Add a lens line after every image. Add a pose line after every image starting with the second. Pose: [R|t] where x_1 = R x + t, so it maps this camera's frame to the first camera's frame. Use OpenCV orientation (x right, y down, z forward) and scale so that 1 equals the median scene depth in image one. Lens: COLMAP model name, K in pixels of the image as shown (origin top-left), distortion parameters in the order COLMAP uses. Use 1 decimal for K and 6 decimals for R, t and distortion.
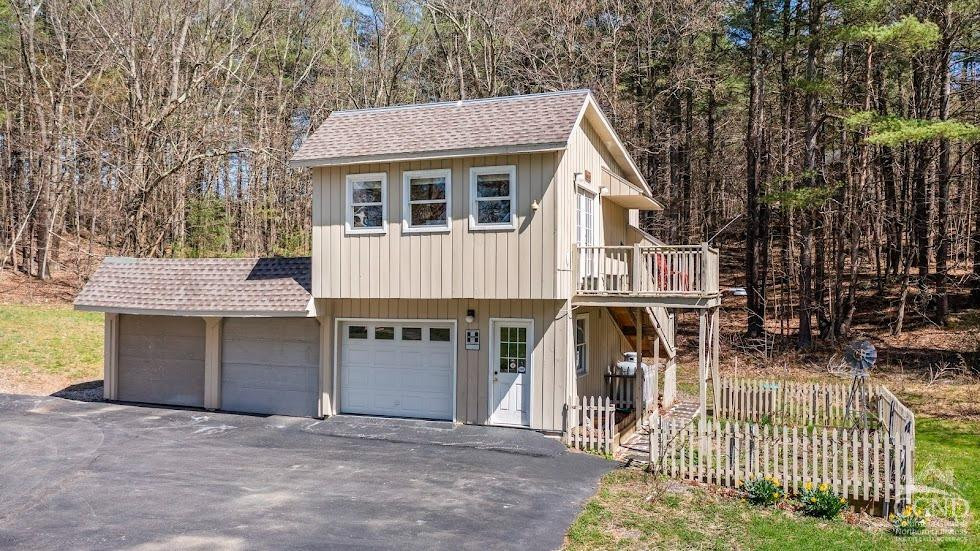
lens RADIAL K [[797.0, 0, 487.3], [0, 797.0, 279.9], [0, 0, 1]] dist [-0.002414, -0.008209]
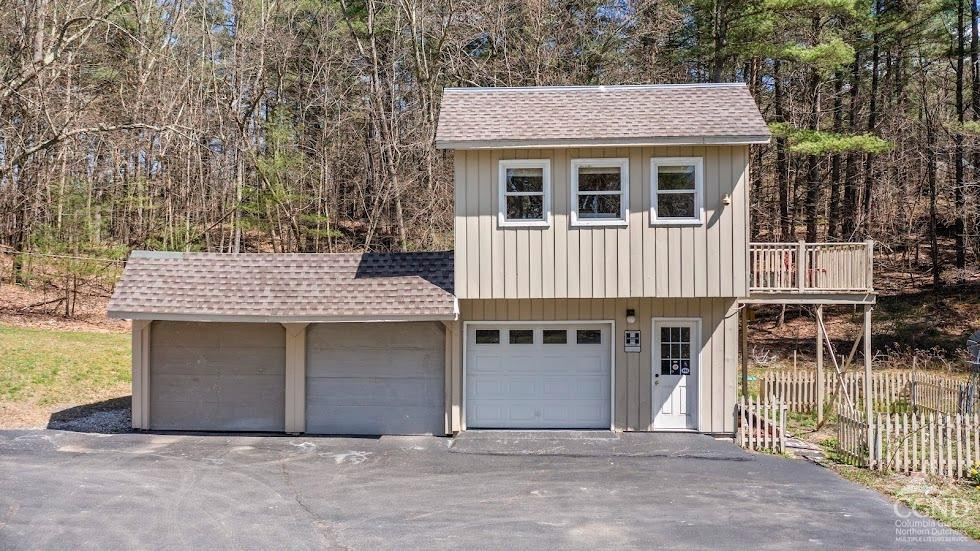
lens RADIAL K [[797.0, 0, 495.1], [0, 797.0, 279.2], [0, 0, 1]] dist [-0.002414, -0.008209]
pose [[0.950137, -0.003641, 0.311813, -0.454639], [0.003202, 0.999993, 0.001919, -0.000356], [-0.311818, -0.000825, 0.950142, 0.155208]]
